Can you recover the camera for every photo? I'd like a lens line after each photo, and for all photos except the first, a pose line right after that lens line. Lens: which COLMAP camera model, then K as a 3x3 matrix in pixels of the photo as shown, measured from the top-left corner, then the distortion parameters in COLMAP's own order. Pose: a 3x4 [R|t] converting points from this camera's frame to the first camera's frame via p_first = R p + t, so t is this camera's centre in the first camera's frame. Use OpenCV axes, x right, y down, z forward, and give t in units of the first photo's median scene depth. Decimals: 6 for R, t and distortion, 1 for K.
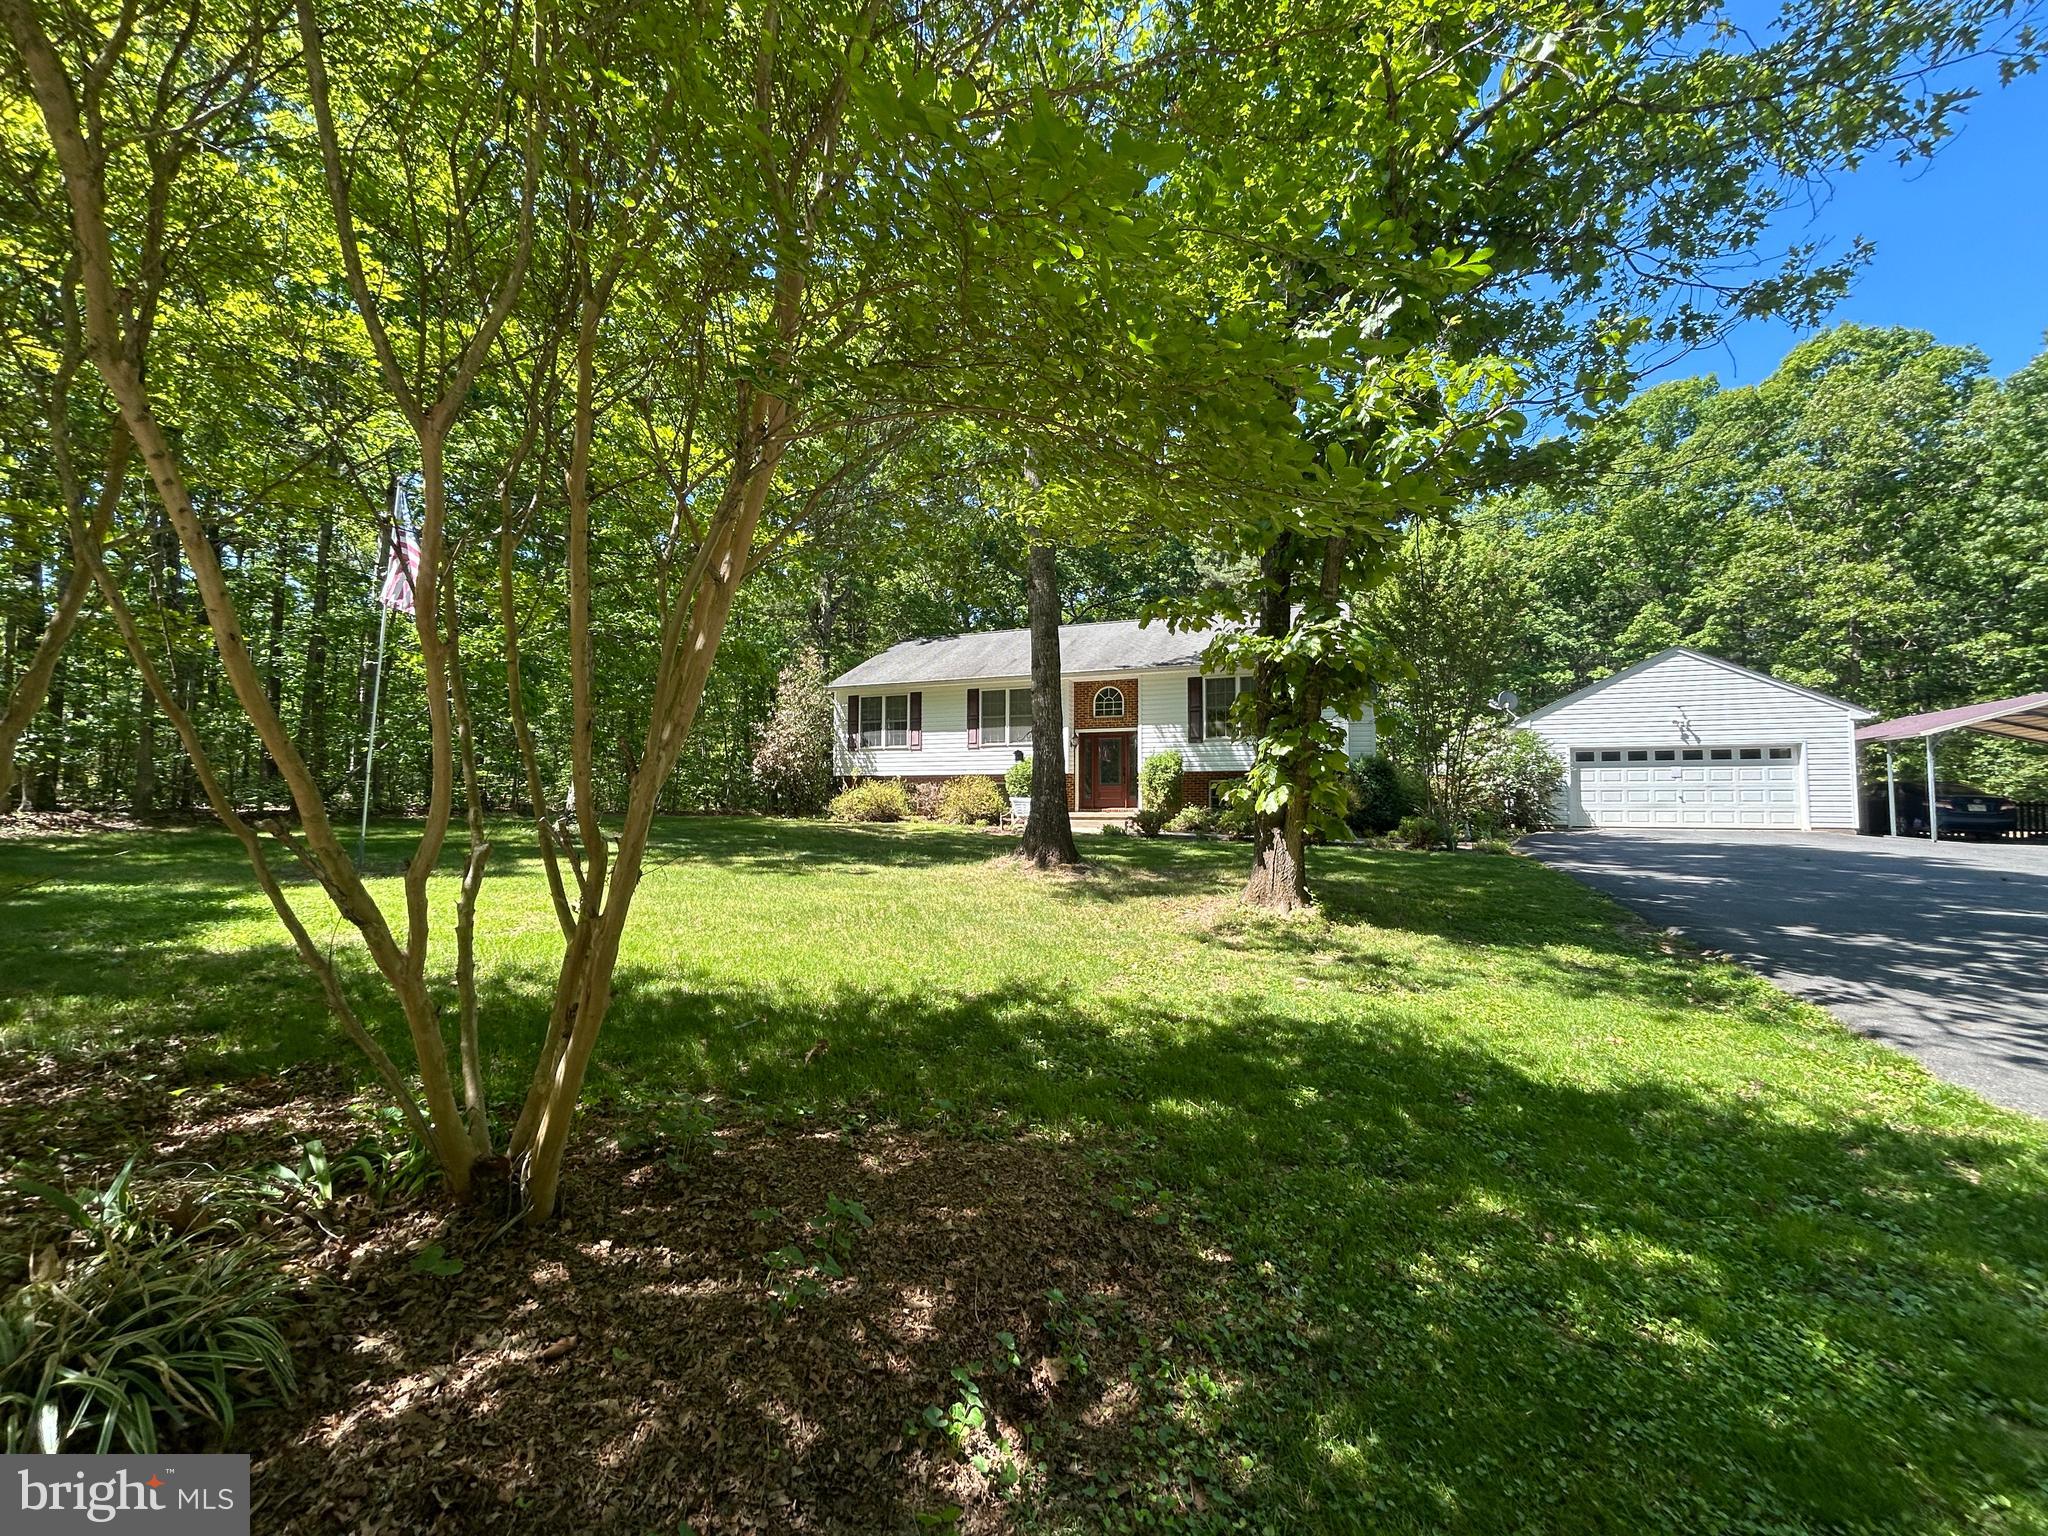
lens RADIAL K [[822.5, 0, 1024.0], [0, 822.5, 768.0], [0, 0, 1]] dist [0.003591, 0.000591]
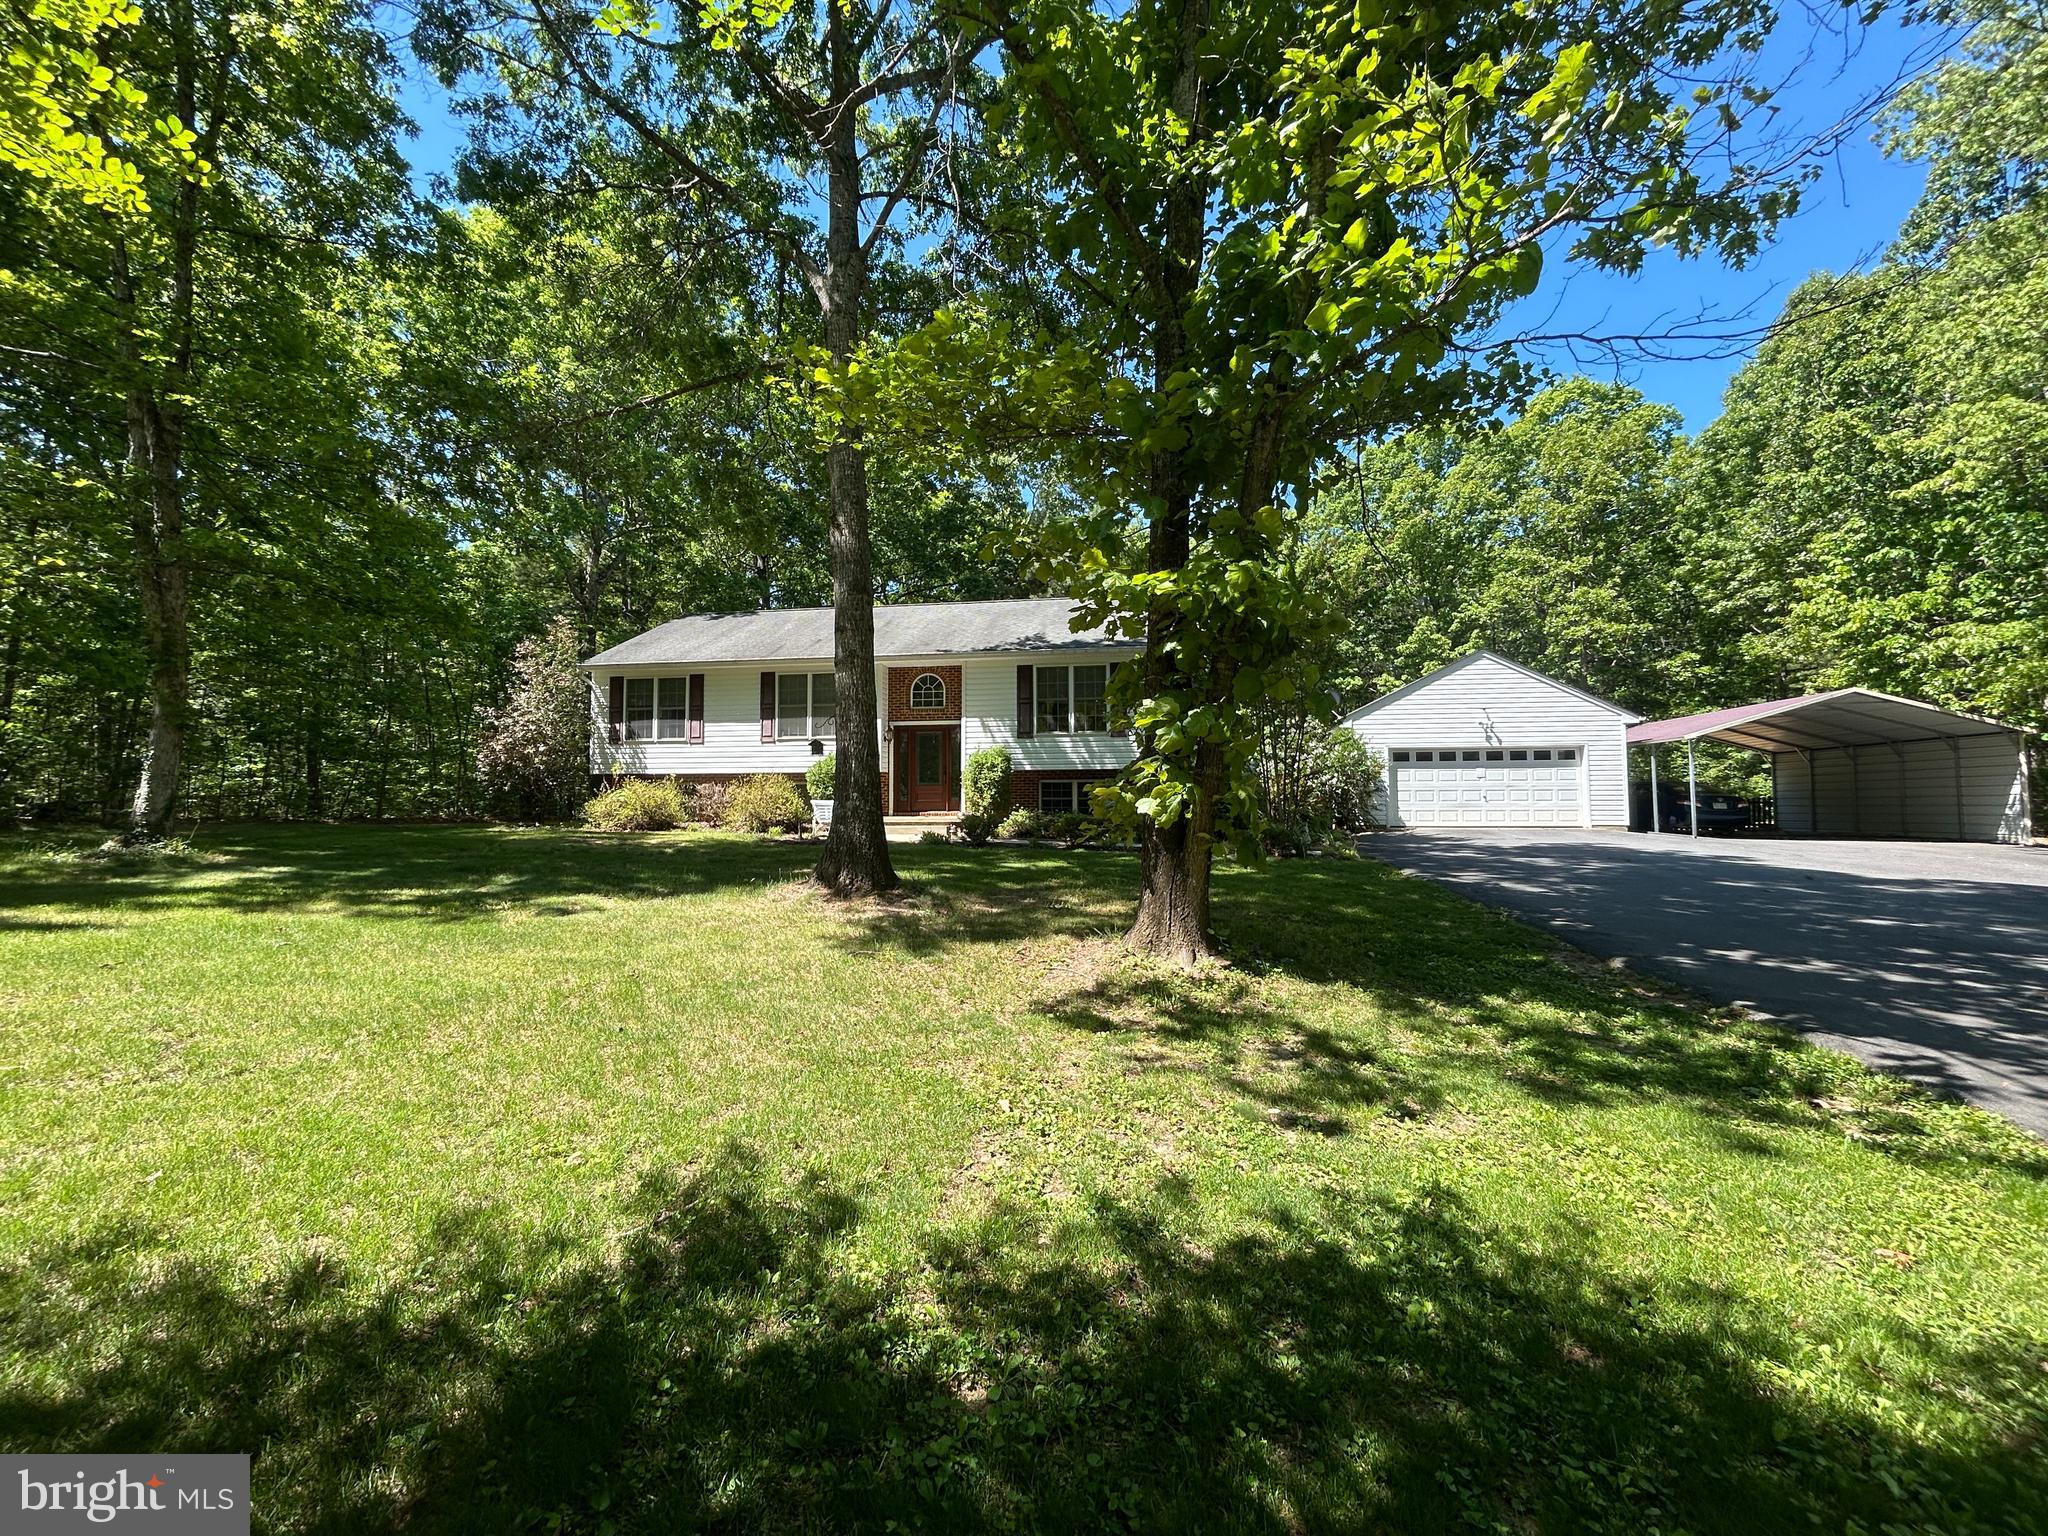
lens RADIAL K [[821.6, 0, 1018.8], [0, 821.6, 769.5], [0, 0, 1]] dist [-0.001194, 0.002209]
pose [[0.975675, 0.003627, 0.219190, 0.006118], [-0.004298, 0.999987, 0.002583, 0.001152], [-0.219178, -0.003462, 0.975679, 0.128059]]
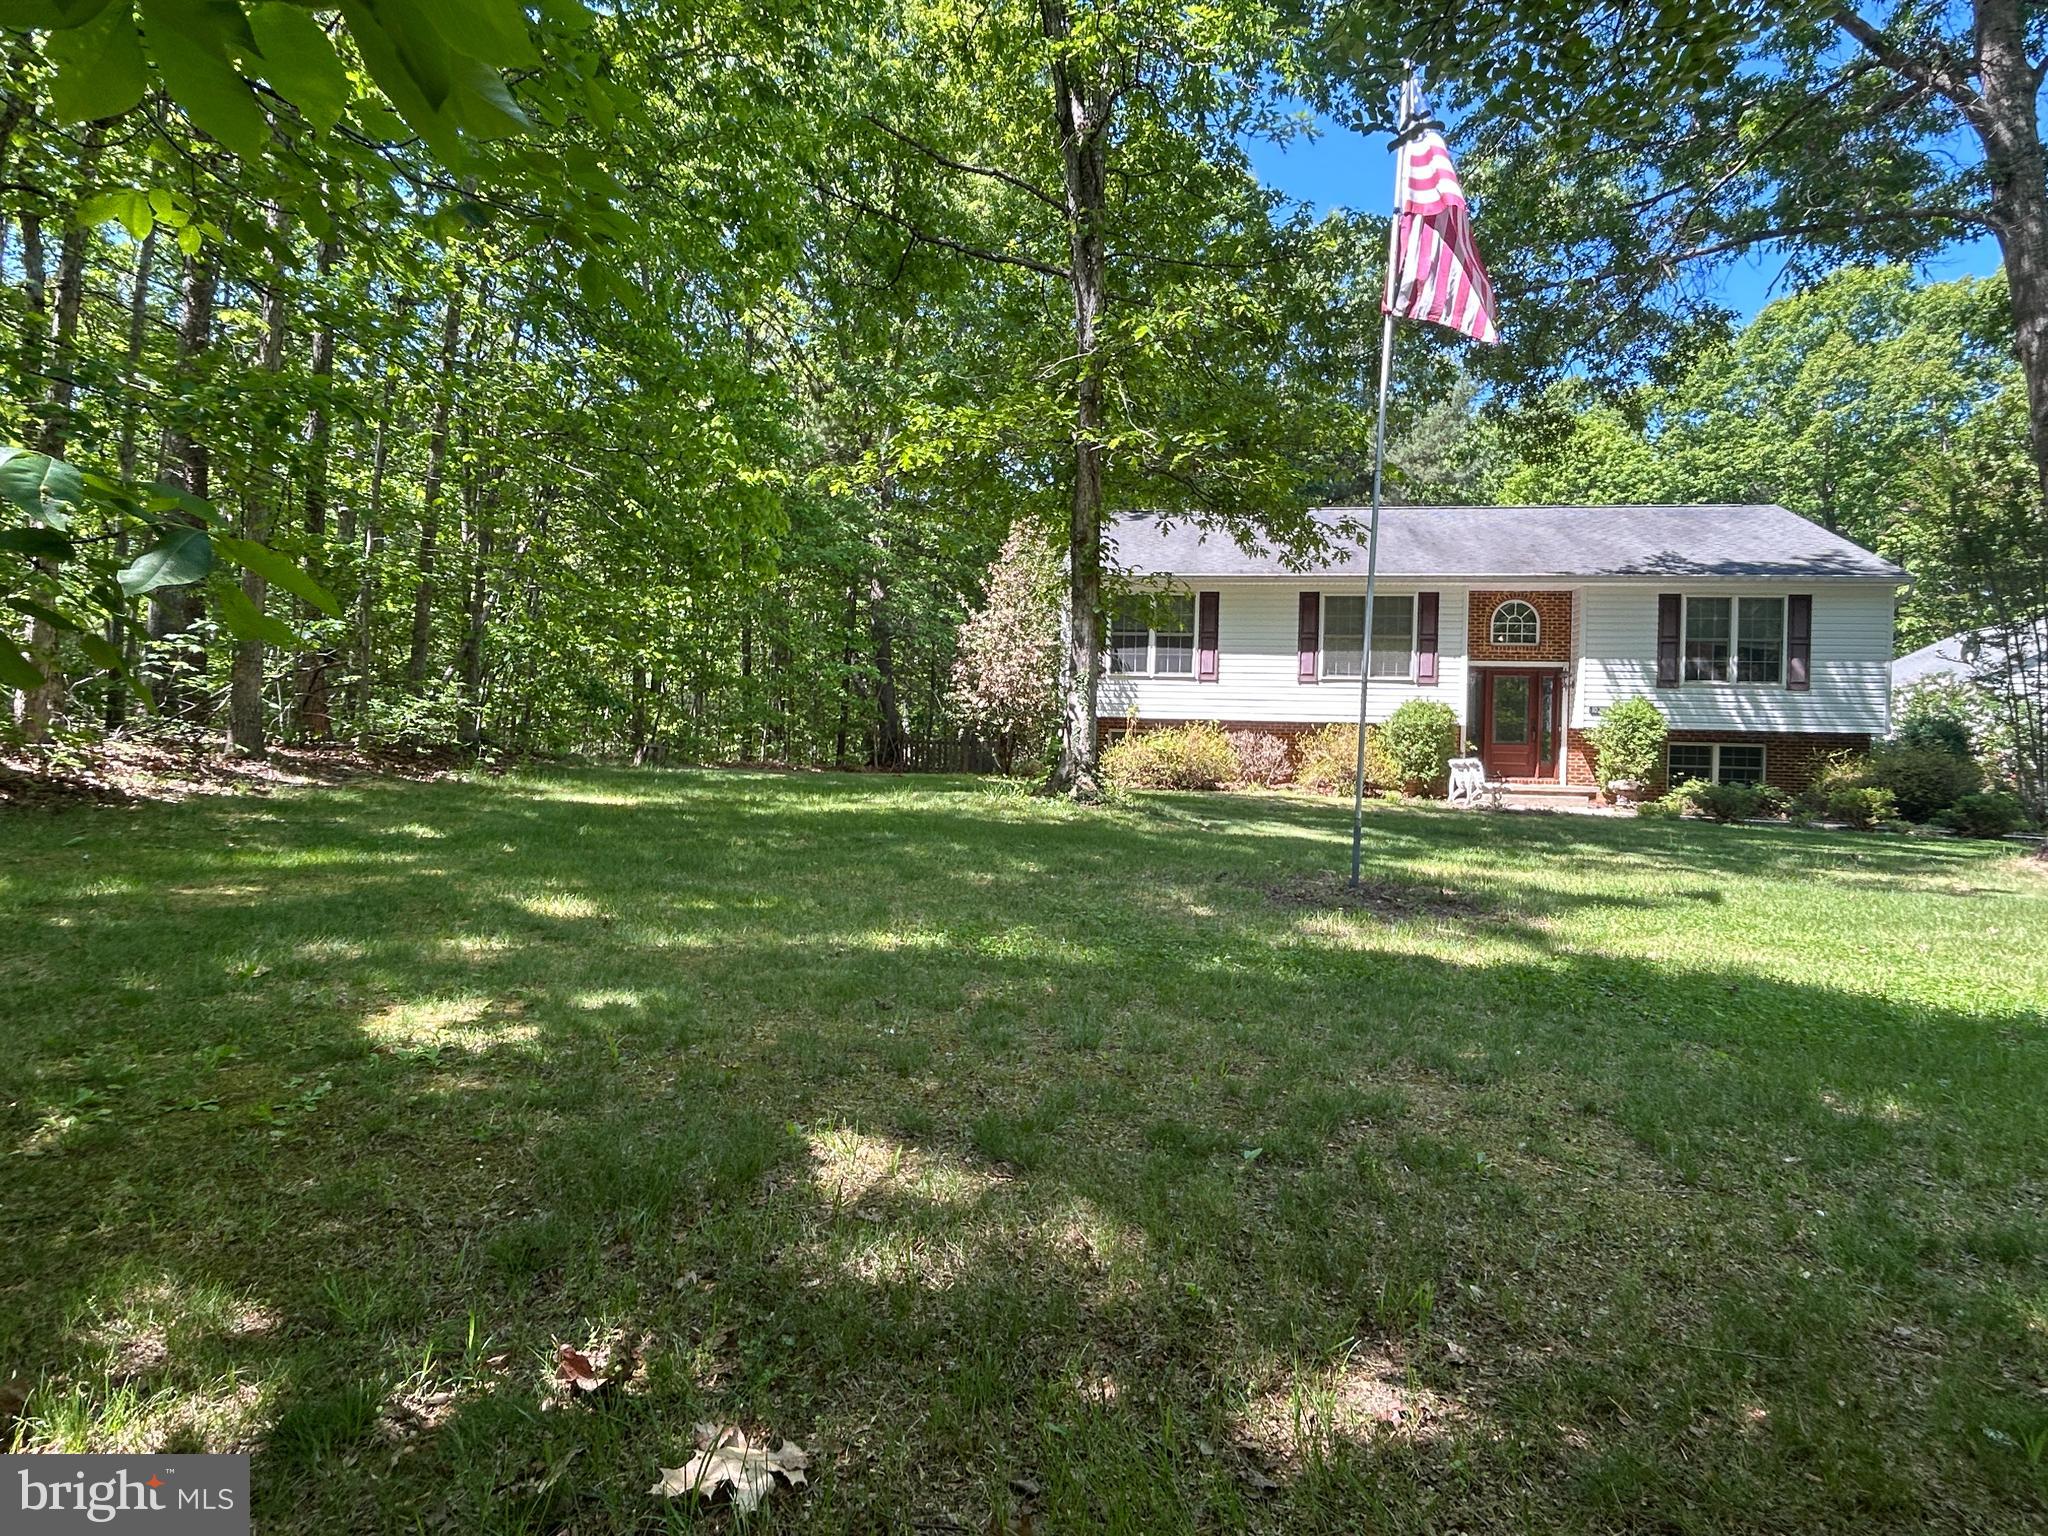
lens RADIAL K [[1108.6, 0, 1020.6], [0, 1108.6, 769.4], [0, 0, 1]] dist [-0.003870, 0.002243]
pose [[0.978520, 0.028689, 0.204145, -0.515305], [-0.037892, 0.998428, 0.041312, 0.020198], [-0.202639, -0.048160, 0.978069, 0.187198]]
